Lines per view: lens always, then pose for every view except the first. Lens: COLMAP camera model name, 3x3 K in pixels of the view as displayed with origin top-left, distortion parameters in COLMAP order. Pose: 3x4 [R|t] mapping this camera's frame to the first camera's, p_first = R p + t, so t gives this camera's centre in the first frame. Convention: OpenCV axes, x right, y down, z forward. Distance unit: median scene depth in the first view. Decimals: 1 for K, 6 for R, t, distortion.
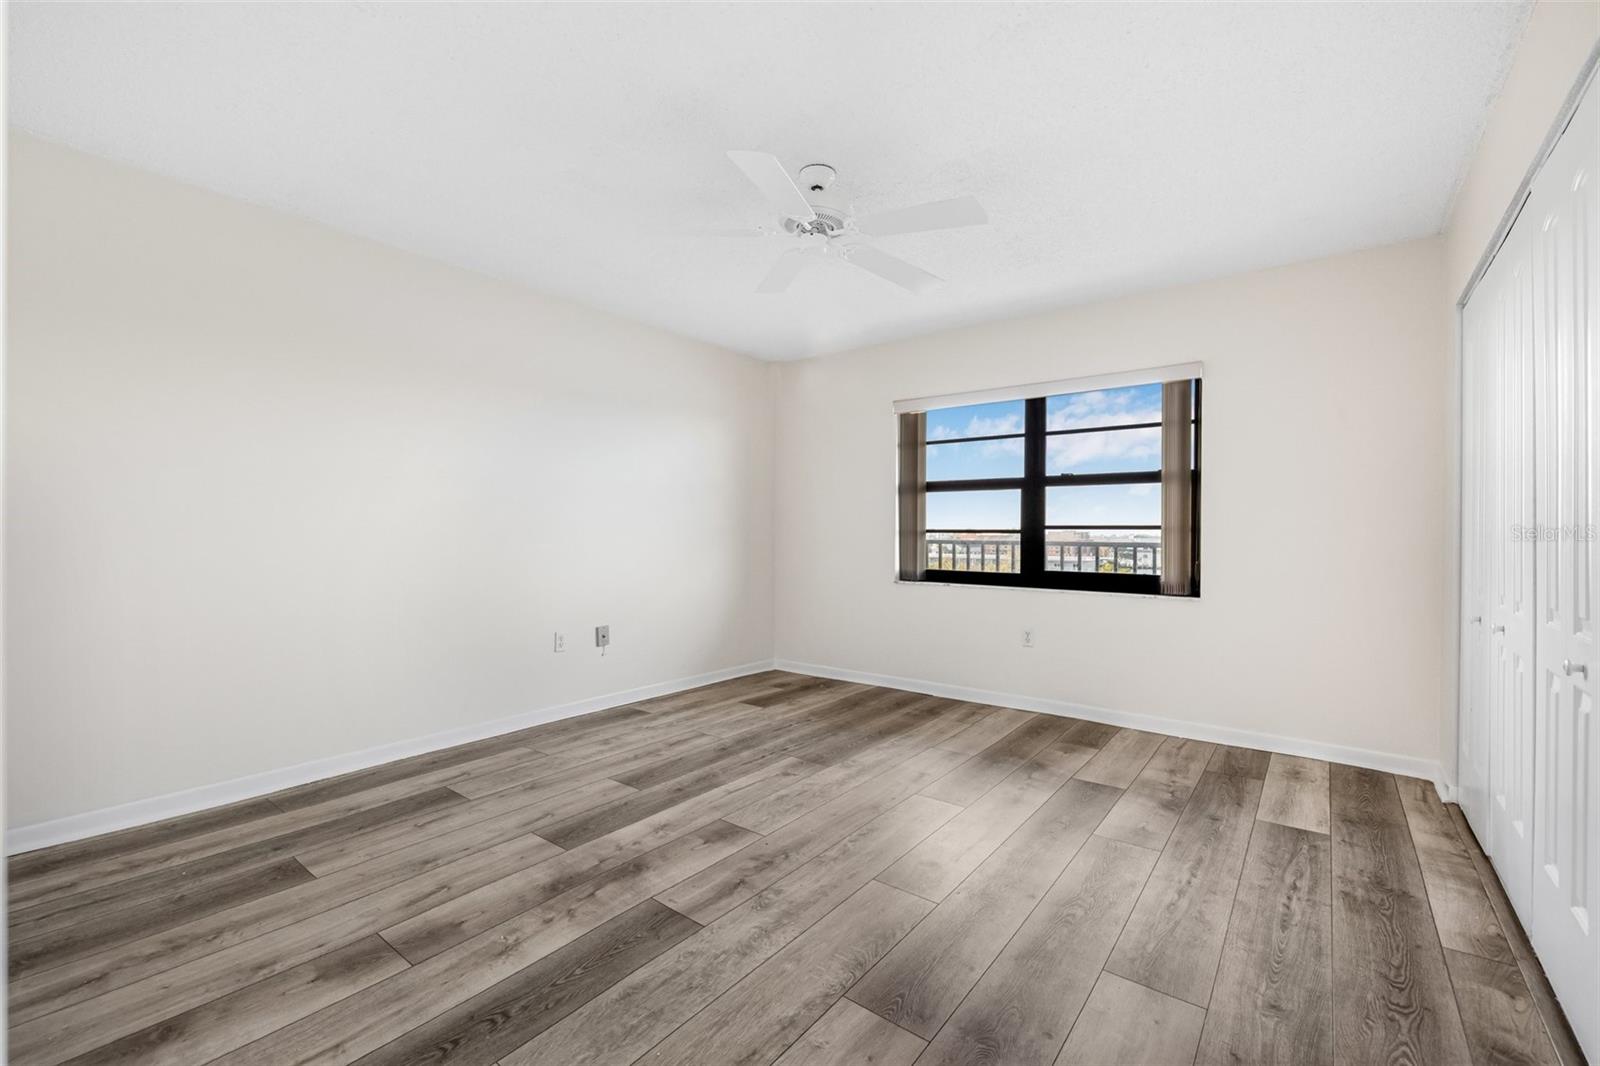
lens RADIAL K [[669.4, 0, 793.3], [0, 669.4, 525.4], [0, 0, 1]] dist [0.000060, 0.000020]
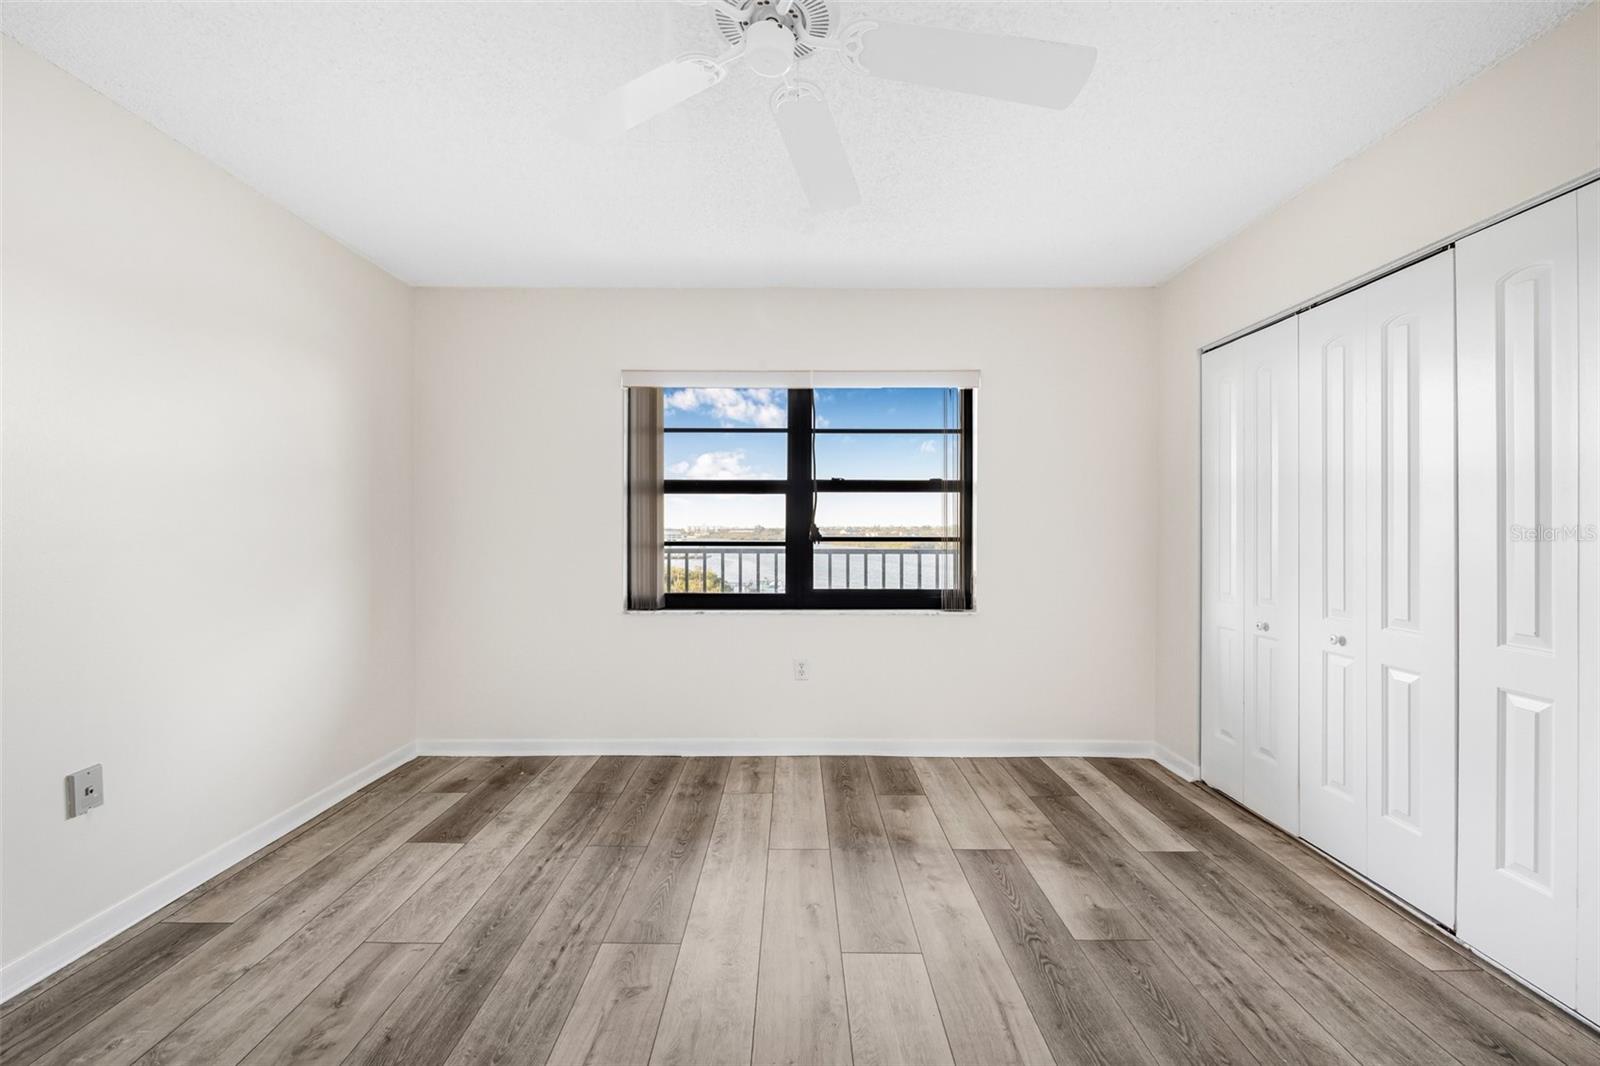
lens RADIAL K [[669.4, 0, 793.3], [0, 669.4, 525.4], [0, 0, 1]] dist [0.000060, 0.000020]
pose [[0.791585, -0.002430, 0.611055, -0.200028], [-0.003349, 0.999960, 0.008314, -0.025089], [-0.611050, -0.008627, 0.791545, 0.378428]]
